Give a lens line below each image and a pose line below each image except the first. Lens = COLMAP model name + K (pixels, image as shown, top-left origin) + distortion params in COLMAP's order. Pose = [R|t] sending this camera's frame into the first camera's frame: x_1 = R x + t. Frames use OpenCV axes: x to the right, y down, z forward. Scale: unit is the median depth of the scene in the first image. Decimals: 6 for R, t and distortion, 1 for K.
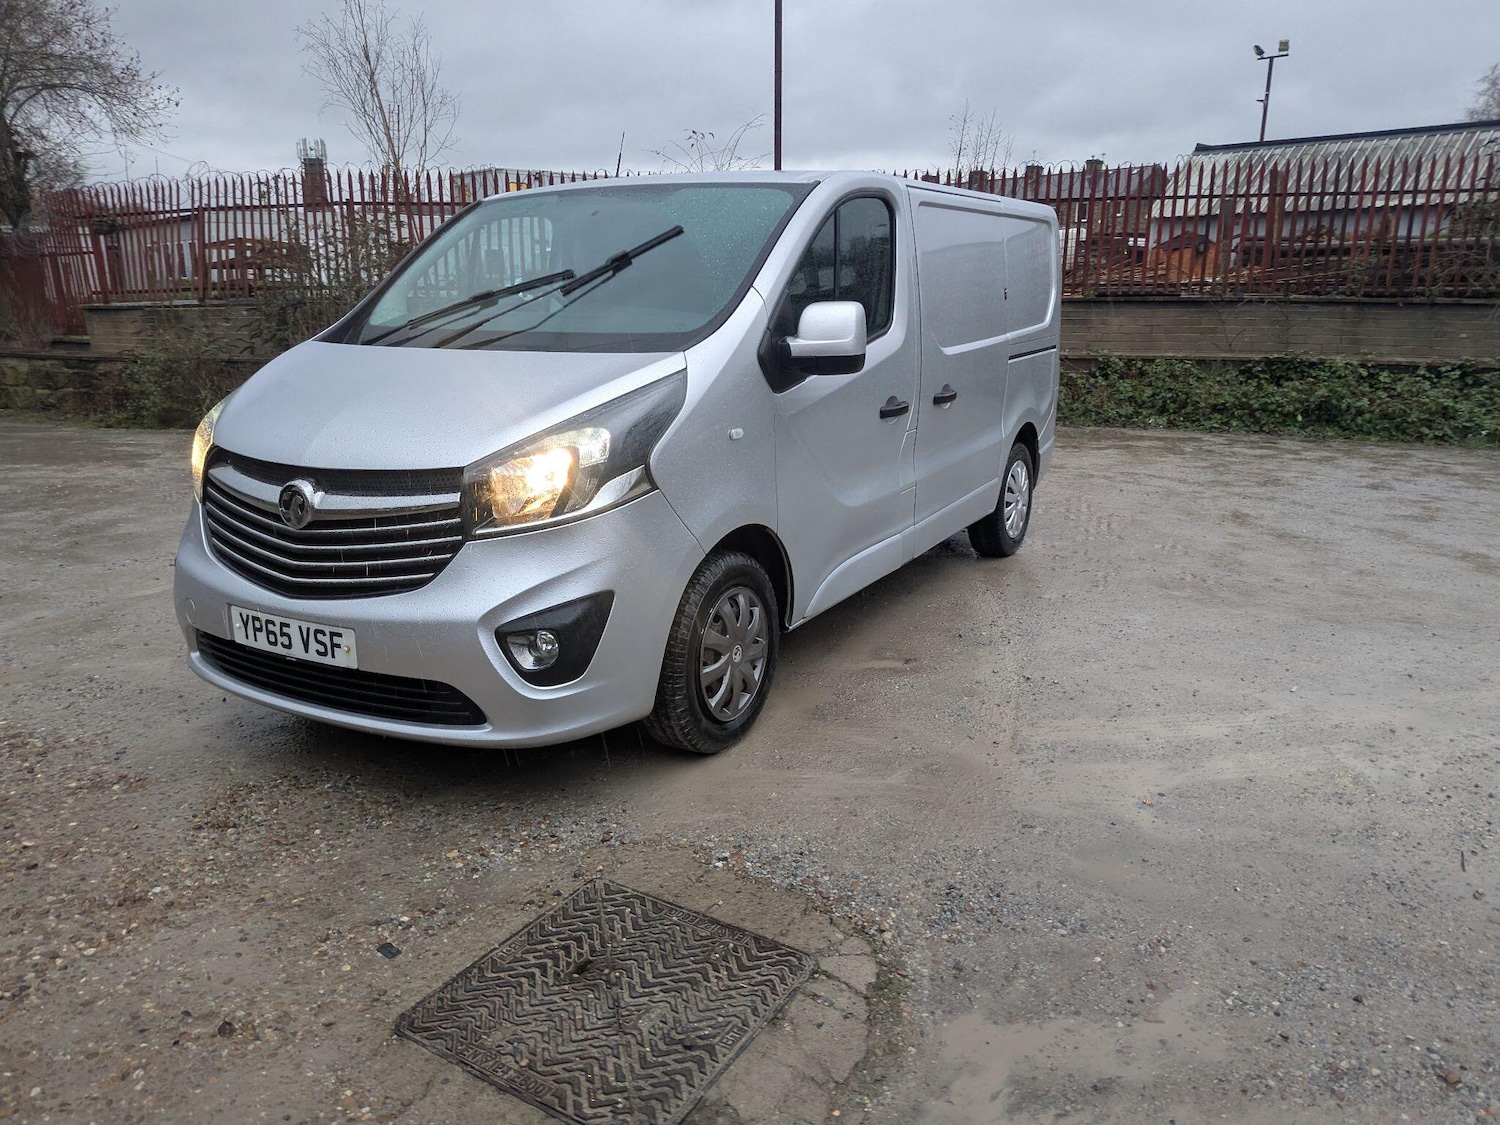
lens RADIAL K [[1093.0, 0, 789.2], [0, 1093.0, 559.1], [0, 0, 1]] dist [0.051749, -0.065359]
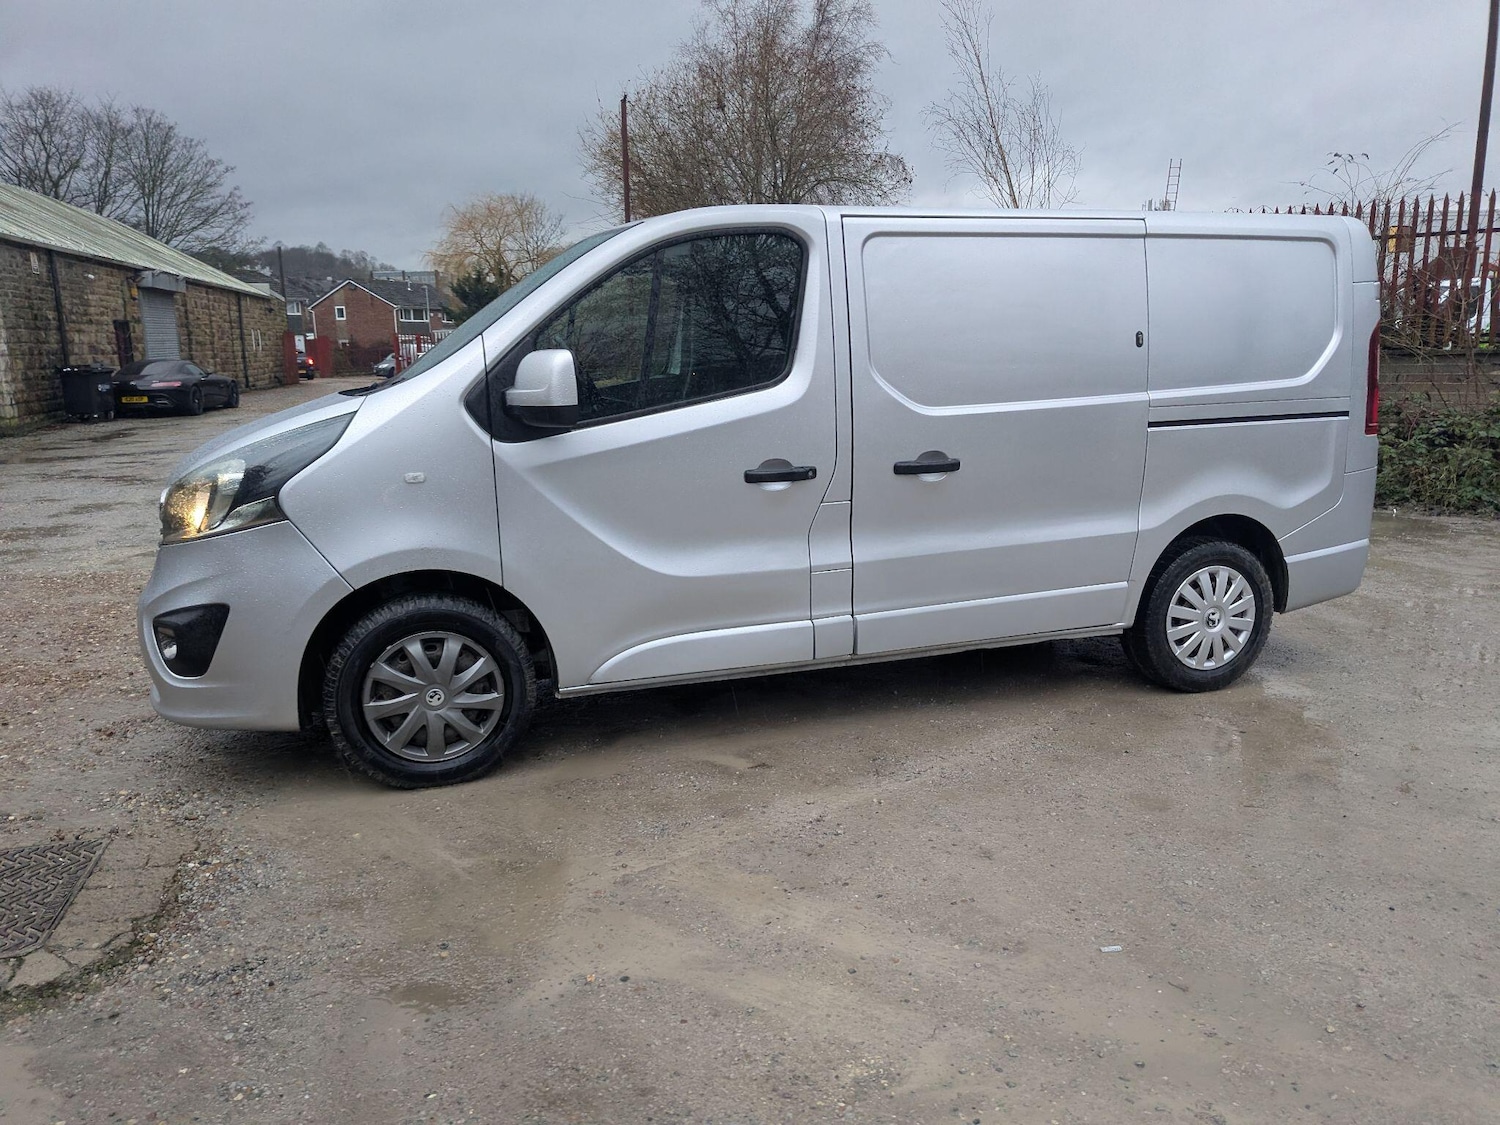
lens RADIAL K [[1112.2, 0, 757.5], [0, 1112.2, 568.5], [0, 0, 1]] dist [0.032356, -0.041867]
pose [[0.730739, 0.124253, -0.671254, 0.860030], [-0.153441, 0.988031, 0.015853, -0.093714], [0.665190, 0.091413, 0.741058, 0.435631]]
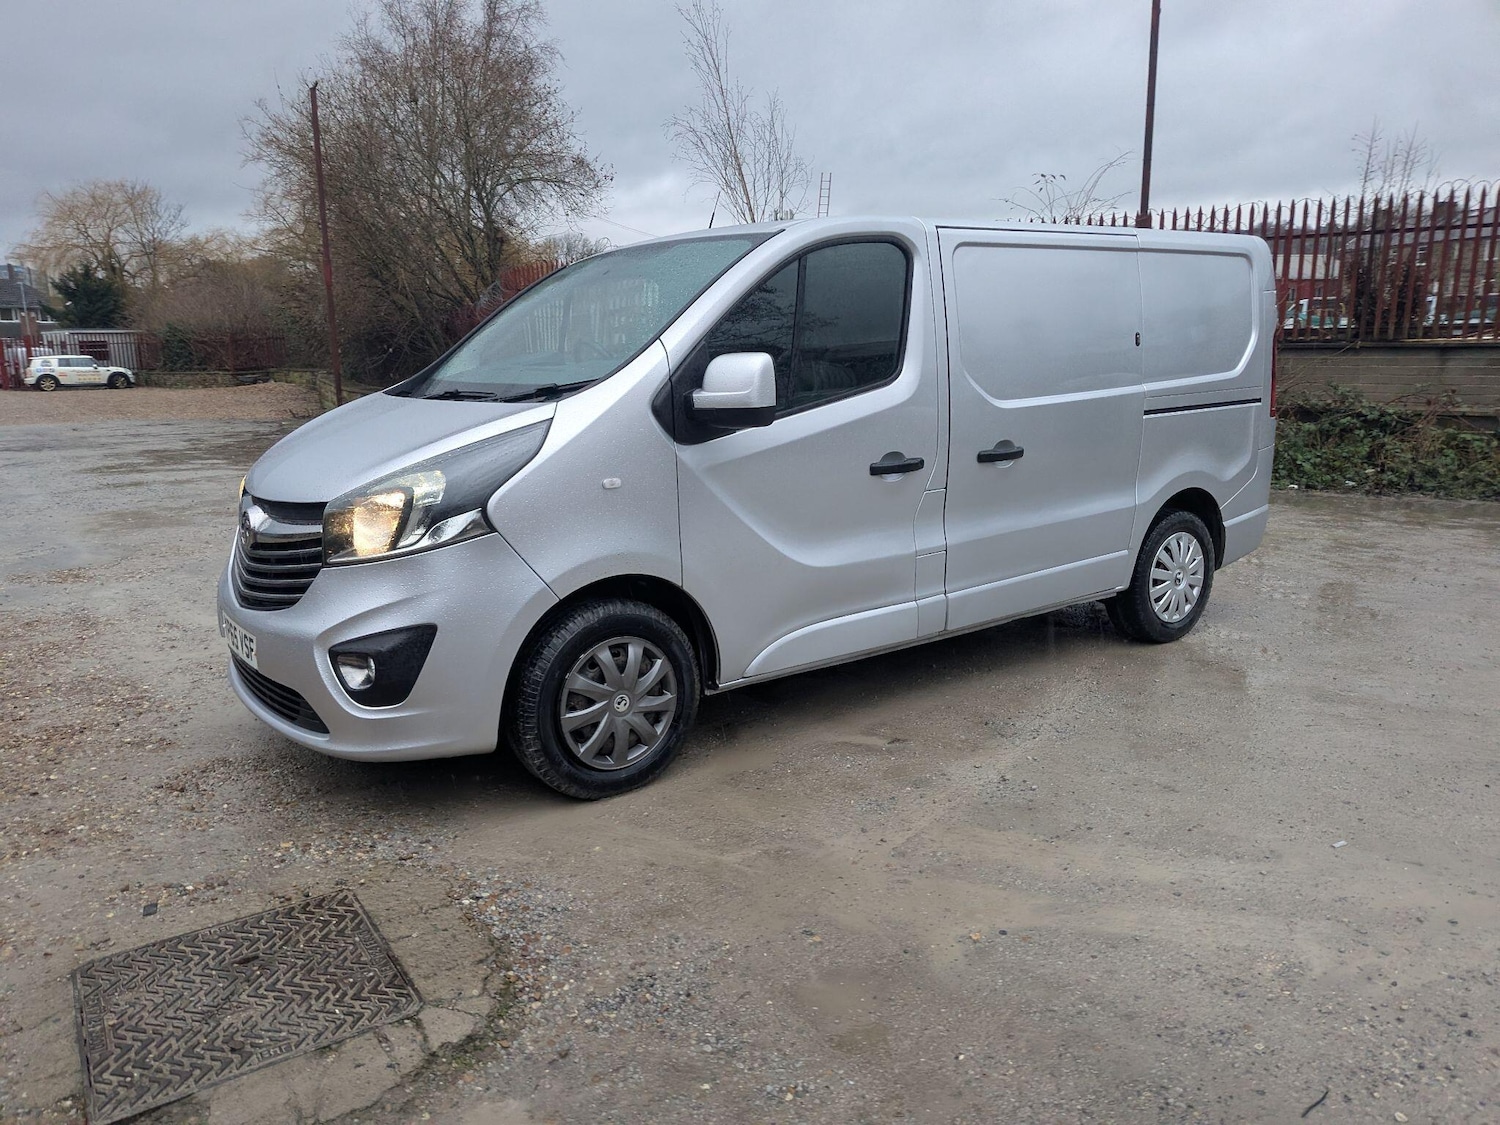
lens RADIAL K [[1105.5, 0, 727.4], [0, 1105.5, 558.1], [0, 0, 1]] dist [0.046568, -0.069492]
pose [[0.898465, 0.067252, -0.433864, 0.477225], [-0.088175, 0.995704, -0.028254, -0.025511], [0.430100, 0.063641, 0.900535, 0.127651]]
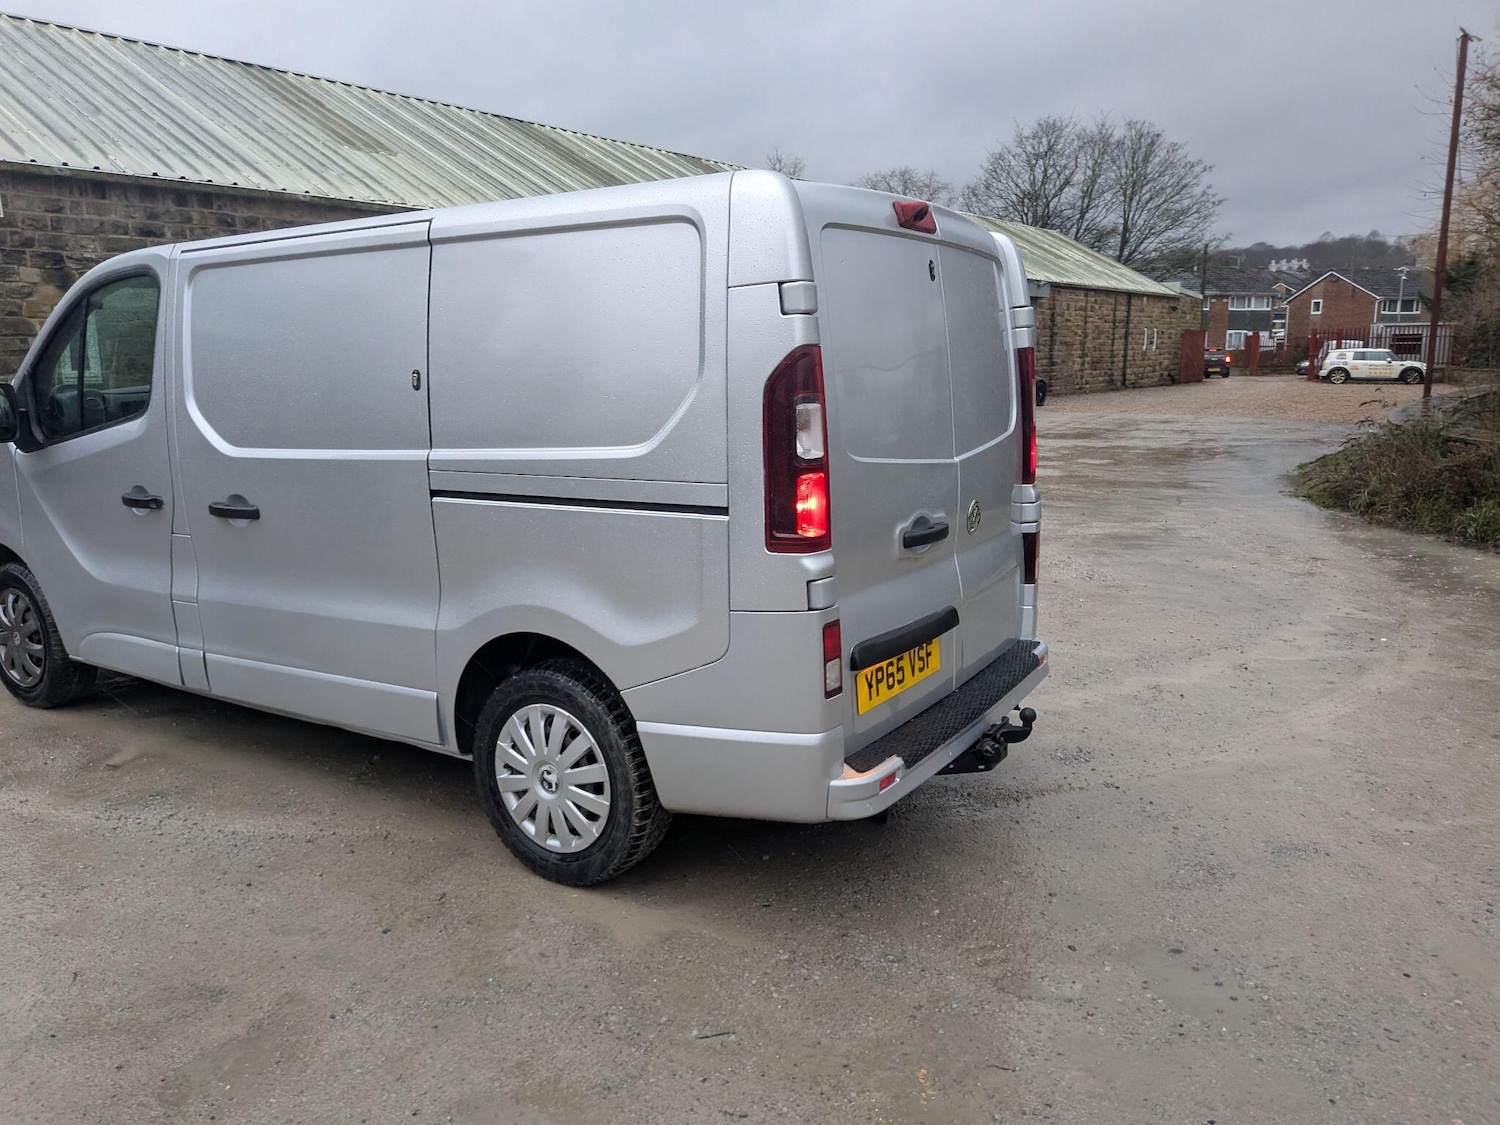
lens RADIAL K [[1105.5, 0, 727.4], [0, 1105.5, 558.1], [0, 0, 1]] dist [0.046568, -0.069492]
pose [[-0.077537, 0.180999, -0.980422, 1.225583], [-0.230592, 0.953463, 0.194258, -0.482763], [0.969956, 0.241140, -0.032191, 1.909320]]
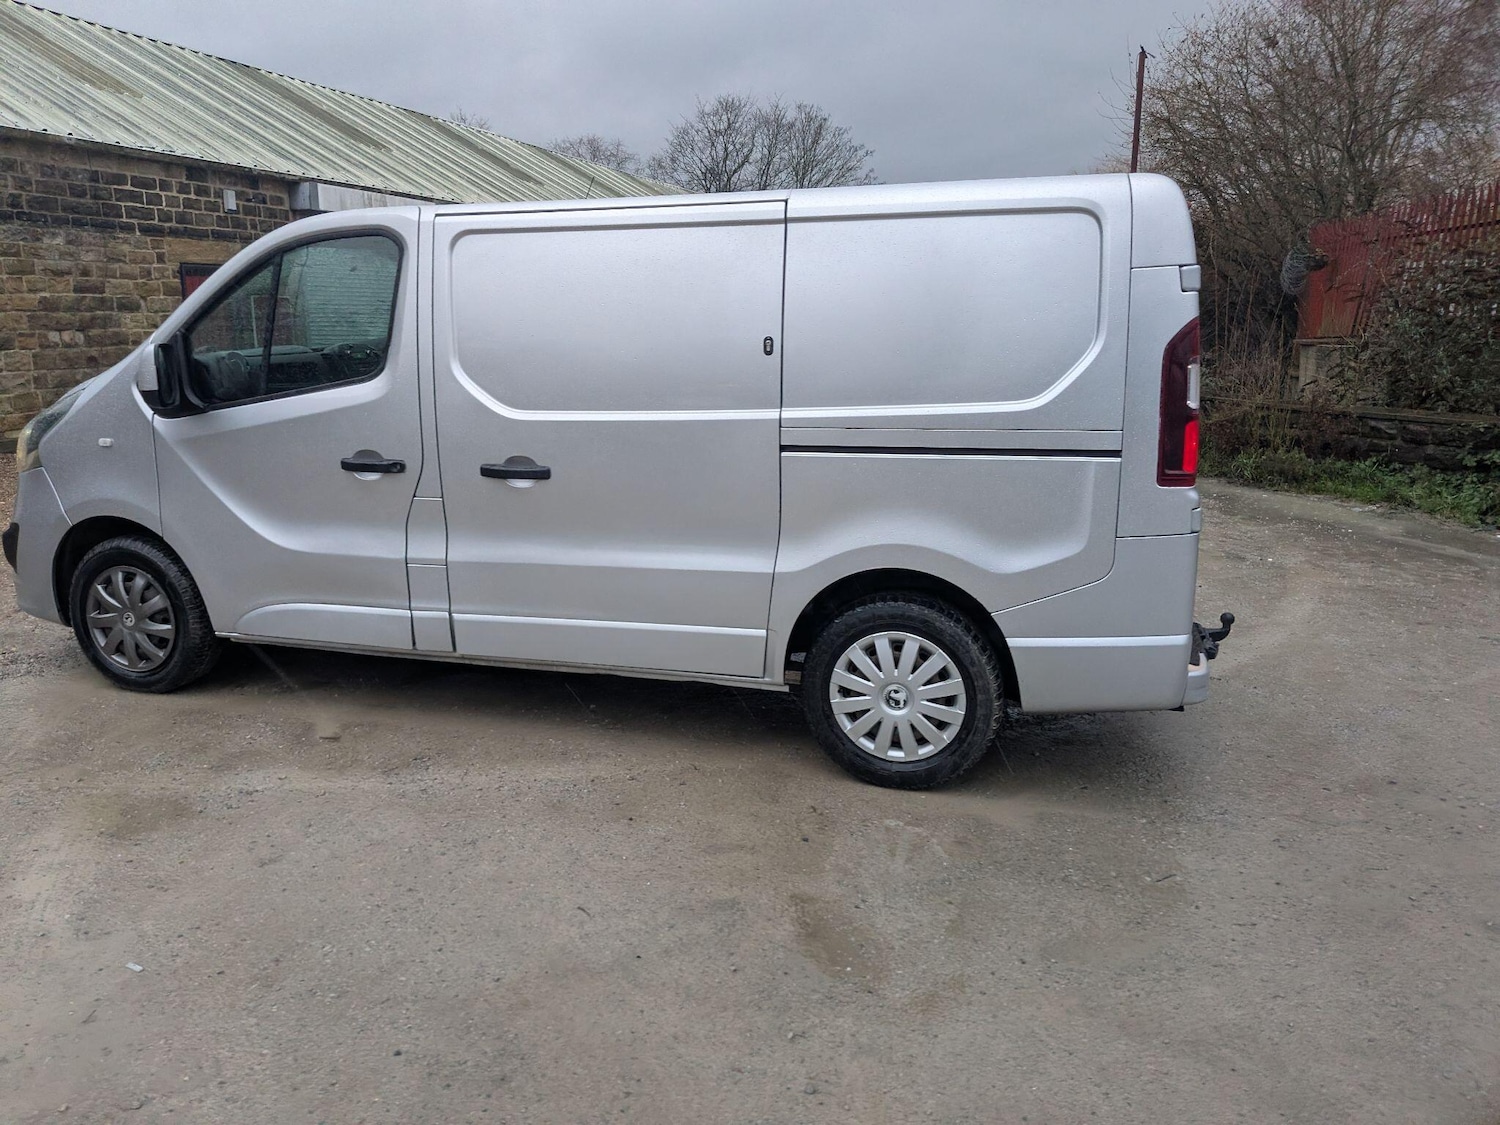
lens RADIAL K [[1105.9, 0, 695.9], [0, 1105.9, 536.0], [0, 0, 1]] dist [0.070722, -0.113547]
pose [[0.195314, 0.188054, -0.962542, 1.310560], [-0.238887, 0.961007, 0.139281, -0.343068], [0.951202, 0.202735, 0.232622, 1.329141]]
